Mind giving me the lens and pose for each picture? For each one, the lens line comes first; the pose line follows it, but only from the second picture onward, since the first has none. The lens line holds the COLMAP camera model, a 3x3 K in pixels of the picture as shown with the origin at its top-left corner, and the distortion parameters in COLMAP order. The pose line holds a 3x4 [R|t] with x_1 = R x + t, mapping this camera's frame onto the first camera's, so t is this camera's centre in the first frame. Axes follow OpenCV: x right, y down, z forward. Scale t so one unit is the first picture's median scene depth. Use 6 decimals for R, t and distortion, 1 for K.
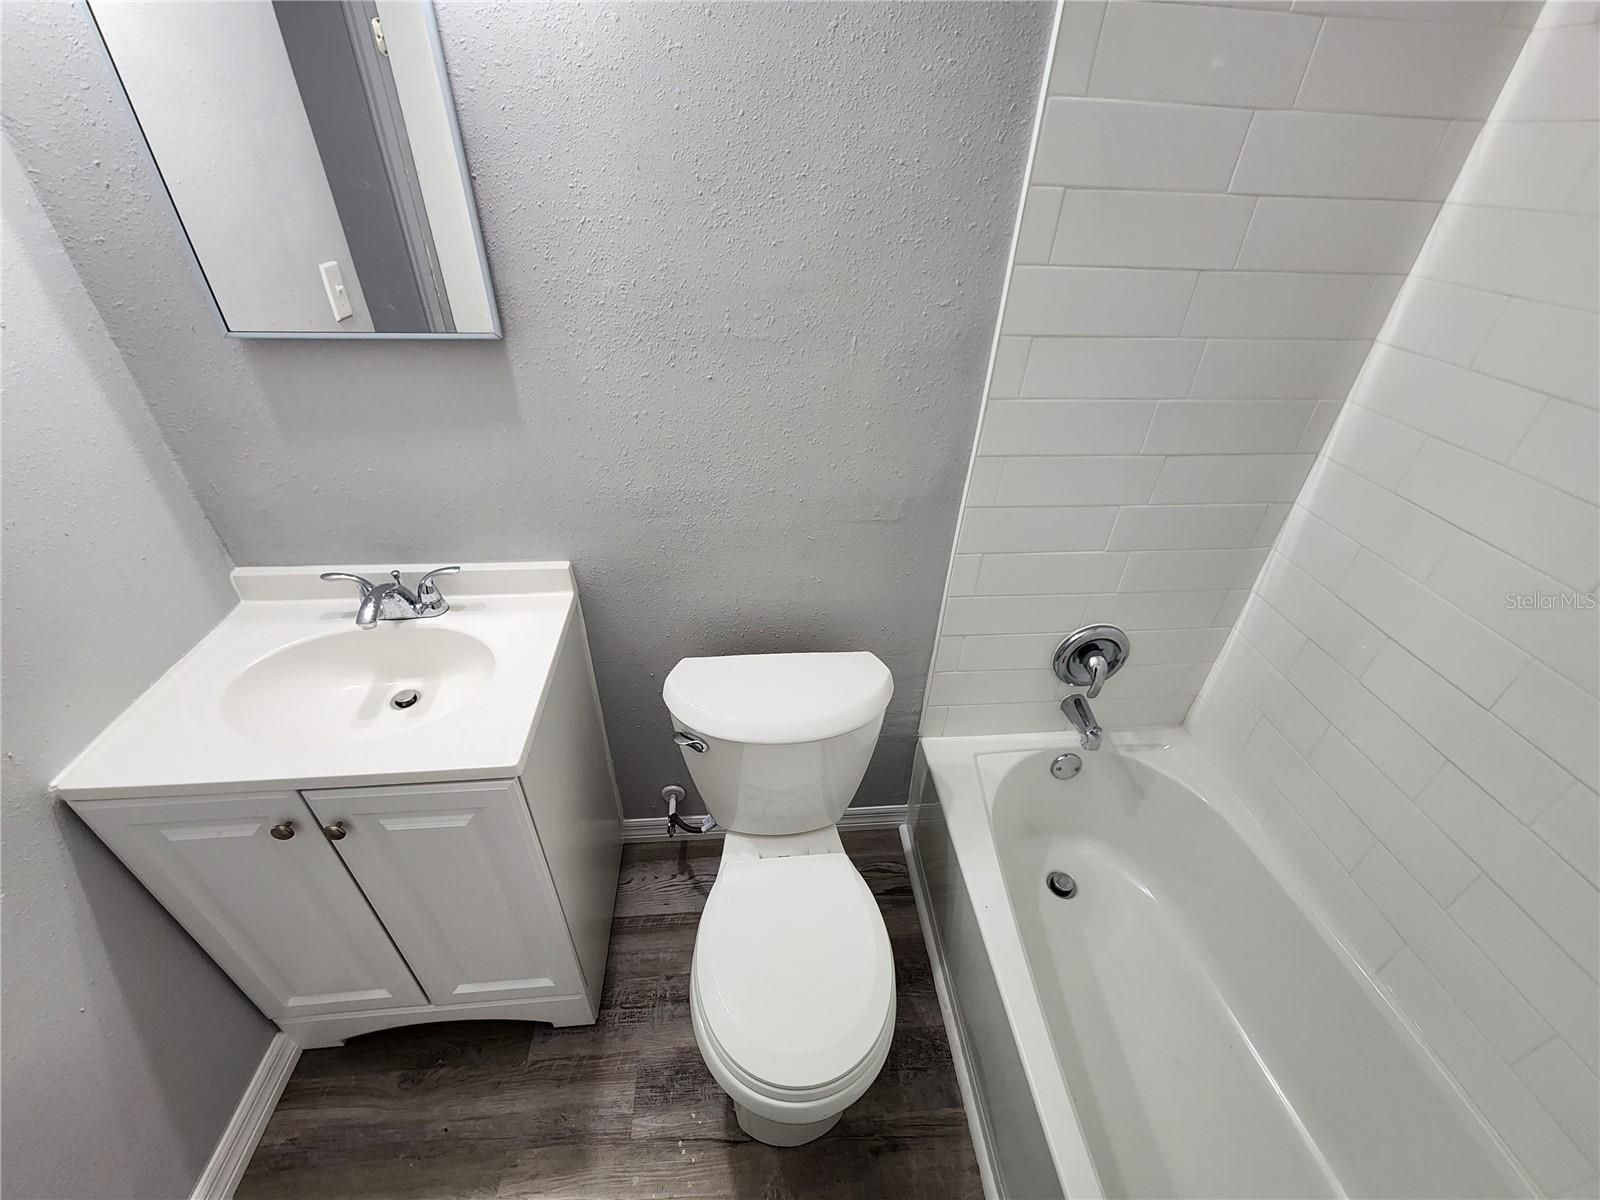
lens RADIAL K [[658.0, 0, 798.8], [0, 658.0, 599.8], [0, 0, 1]] dist [-0.005969, -0.000186]
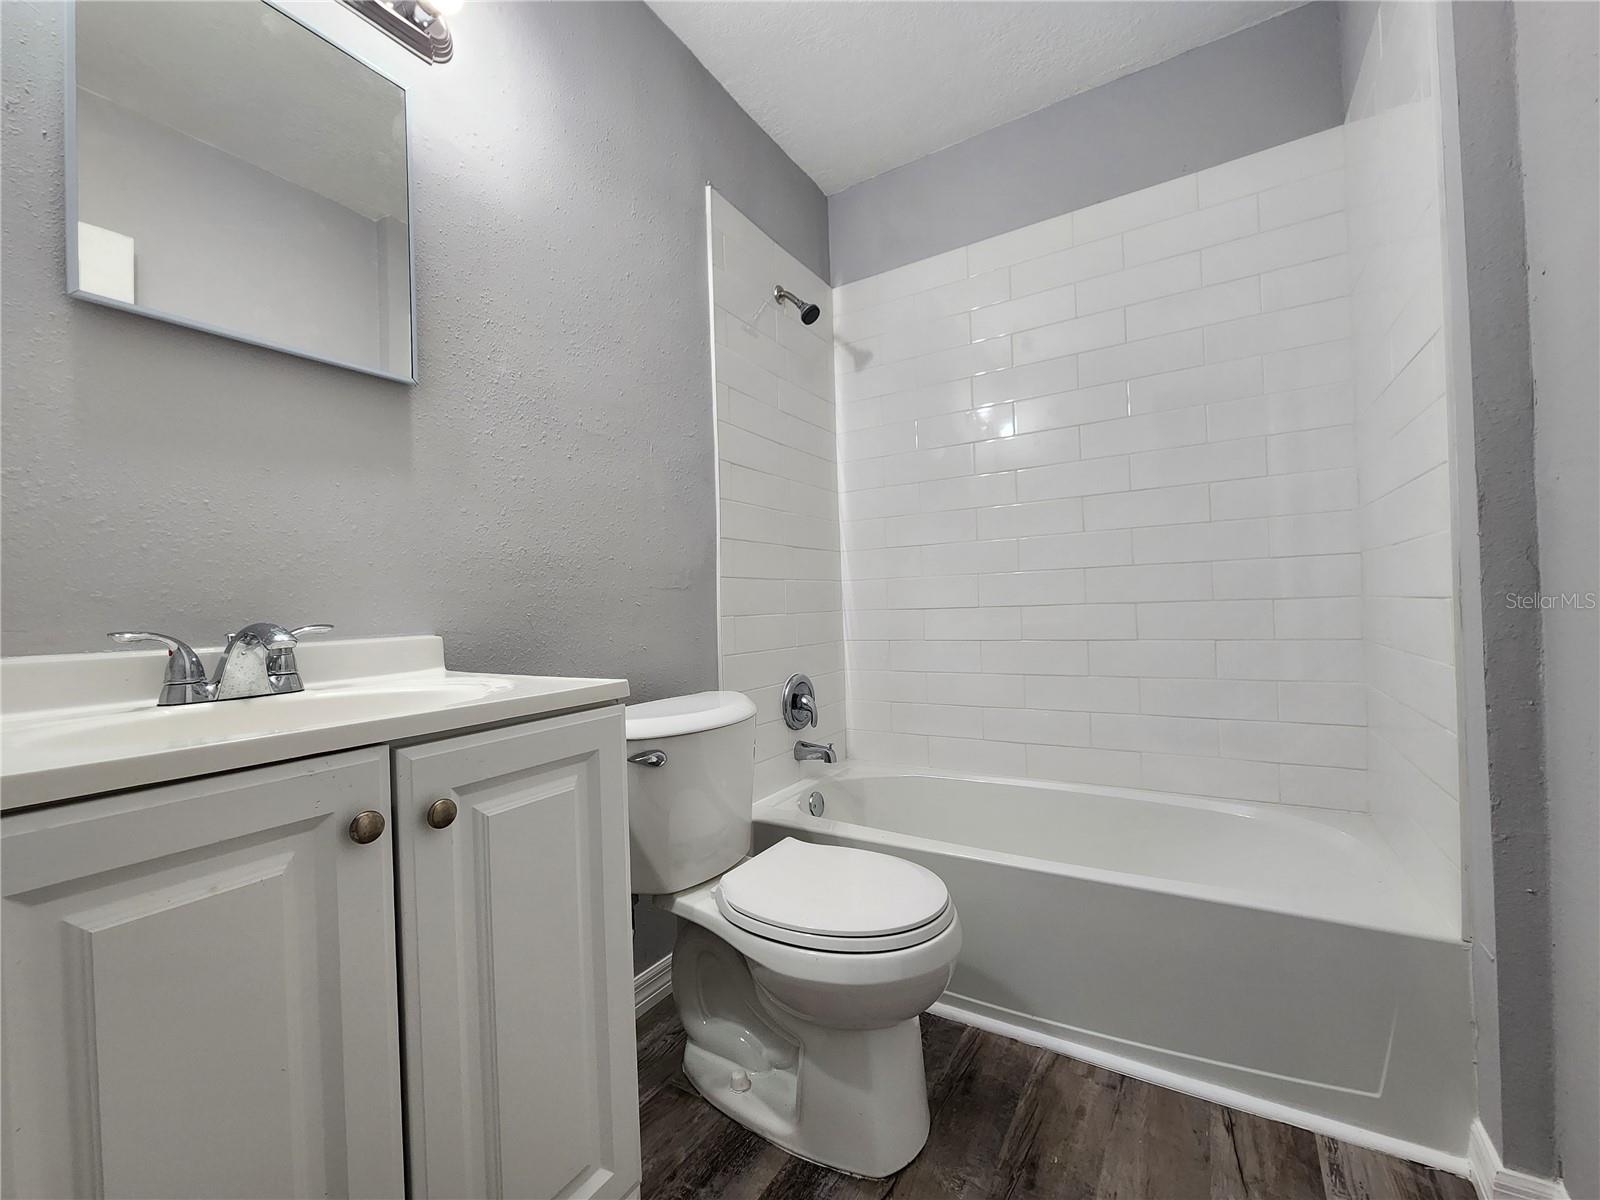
lens RADIAL K [[658.0, 0, 796.3], [0, 658.0, 600.0], [0, 0, 1]] dist [-0.005969, -0.000186]
pose [[0.604338, -0.046267, 0.795384, -0.793399], [0.492697, 0.806240, -0.327456, 0.452785], [-0.626119, 0.589777, 0.510037, 0.228877]]
